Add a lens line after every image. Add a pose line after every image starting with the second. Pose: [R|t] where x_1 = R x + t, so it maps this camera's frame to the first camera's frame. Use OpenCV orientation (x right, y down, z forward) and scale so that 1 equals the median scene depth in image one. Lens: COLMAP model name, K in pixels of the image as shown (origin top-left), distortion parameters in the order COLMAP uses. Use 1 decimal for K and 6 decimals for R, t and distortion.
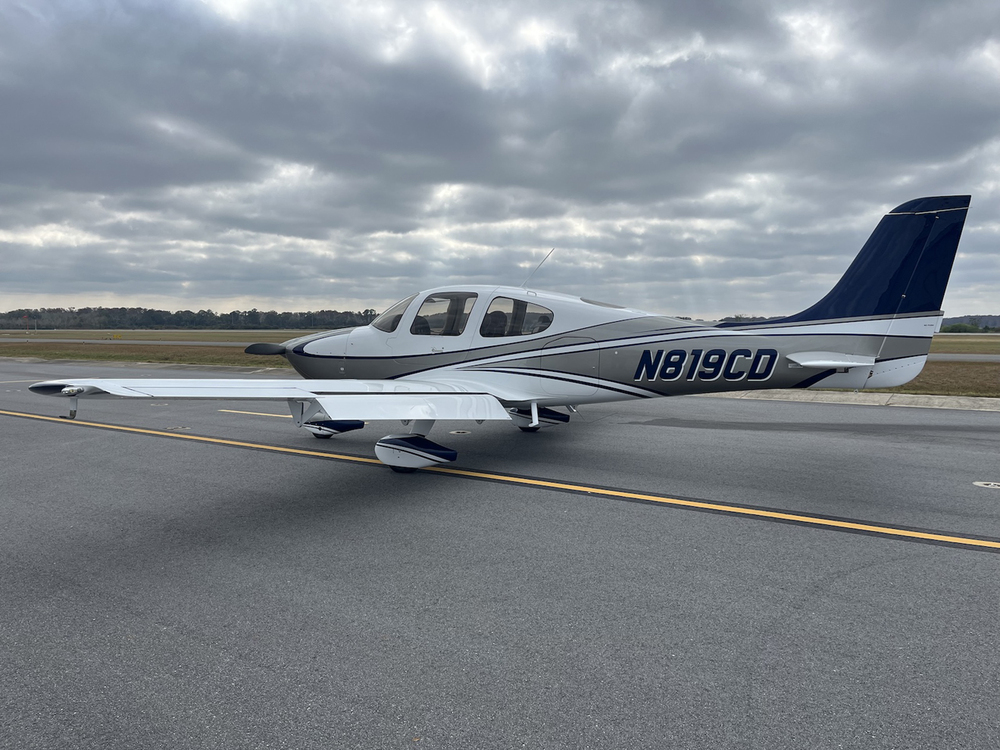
lens RADIAL K [[754.2, 0, 492.1], [0, 754.2, 373.1], [0, 0, 1]] dist [0.104771, -0.162722]
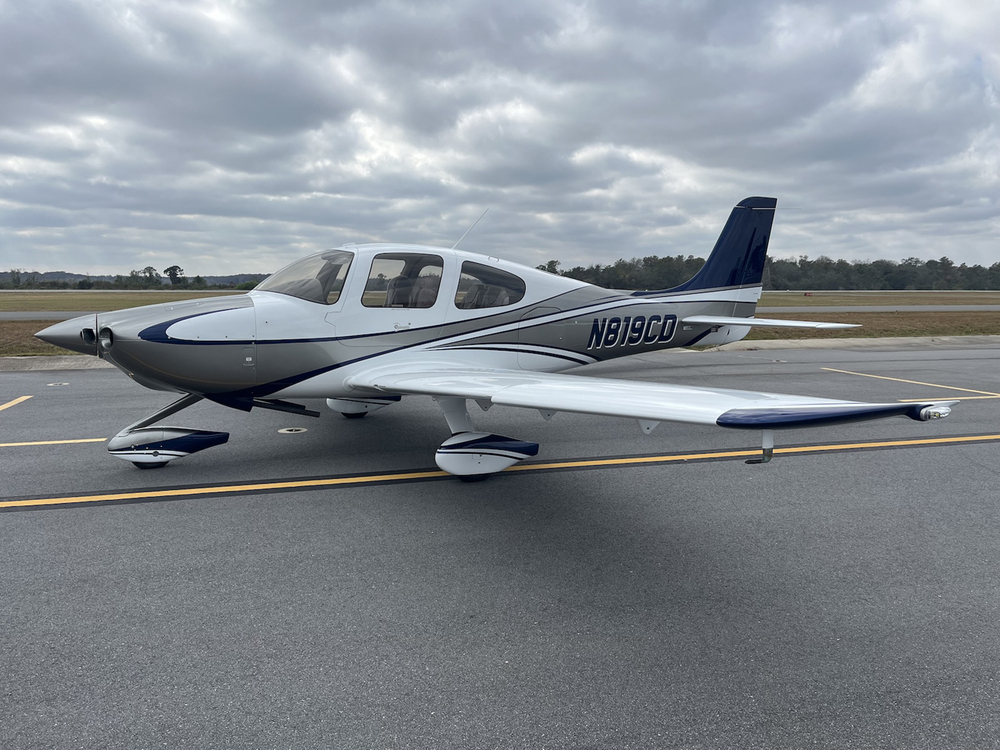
lens RADIAL K [[754.2, 0, 492.1], [0, 754.2, 373.1], [0, 0, 1]] dist [0.104771, -0.162722]
pose [[0.634054, -0.086877, 0.768393, -0.680924], [0.043859, 0.996110, 0.076433, -0.041399], [-0.772044, -0.014762, 0.635398, 0.454500]]
